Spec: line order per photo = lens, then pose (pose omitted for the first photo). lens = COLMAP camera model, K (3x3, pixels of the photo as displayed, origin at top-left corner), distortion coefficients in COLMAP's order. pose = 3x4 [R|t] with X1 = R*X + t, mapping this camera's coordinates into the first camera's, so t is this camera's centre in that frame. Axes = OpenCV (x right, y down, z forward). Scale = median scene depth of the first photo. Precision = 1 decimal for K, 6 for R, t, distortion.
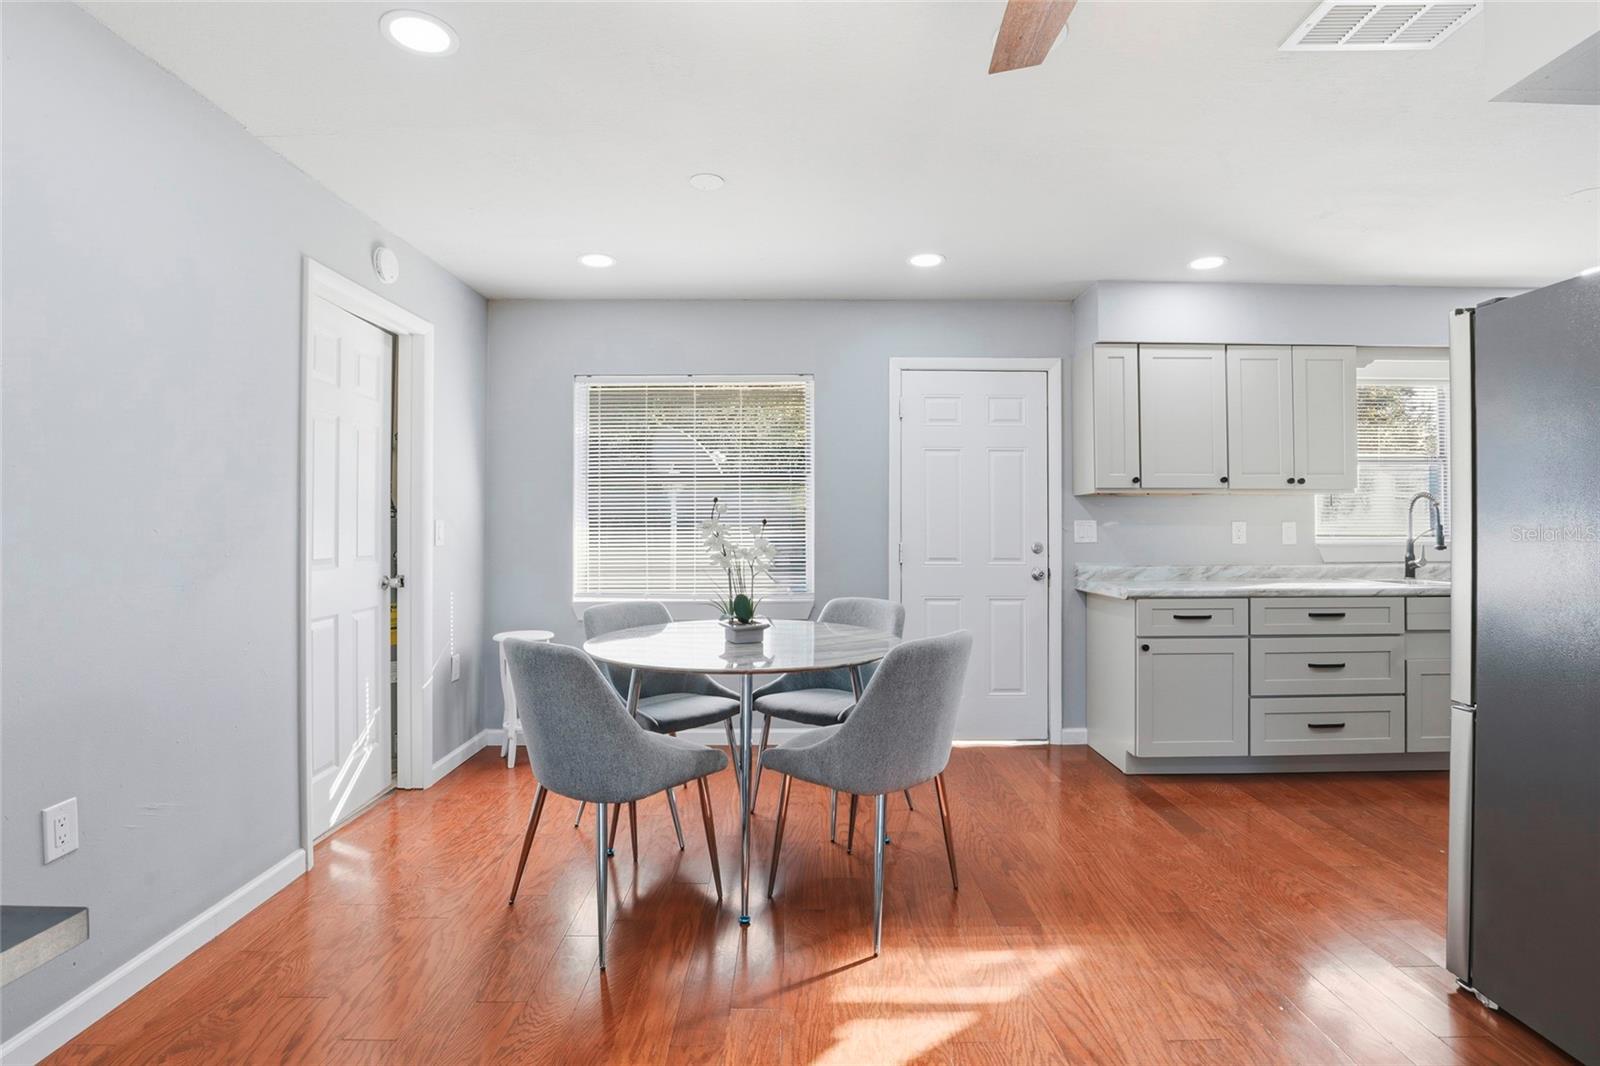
lens RADIAL K [[744.5, 0, 819.1], [0, 744.5, 513.0], [0, 0, 1]] dist [-0.036490, 0.007371]
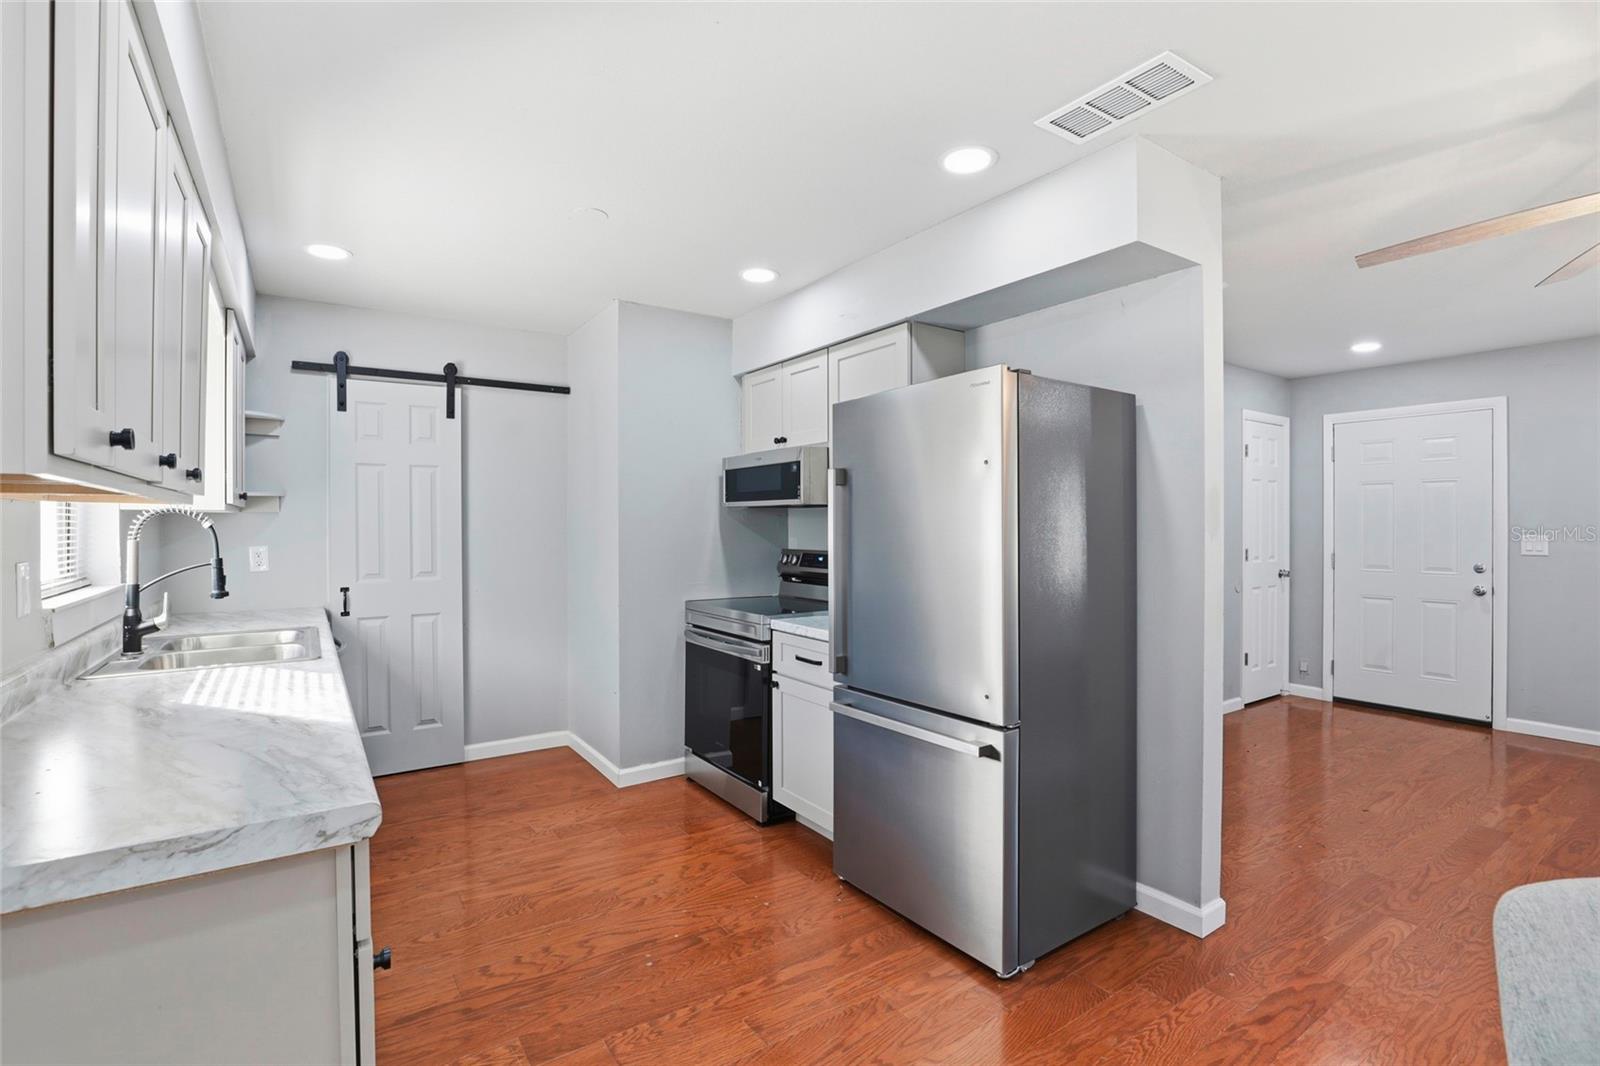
lens RADIAL K [[744.5, 0, 804.1], [0, 744.5, 523.6], [0, 0, 1]] dist [-0.036490, 0.007371]
pose [[-0.541693, 0.002526, 0.840573, 0.052252], [-0.012611, 0.999859, -0.011131, -0.012740], [-0.840482, -0.016630, -0.541585, 0.904638]]
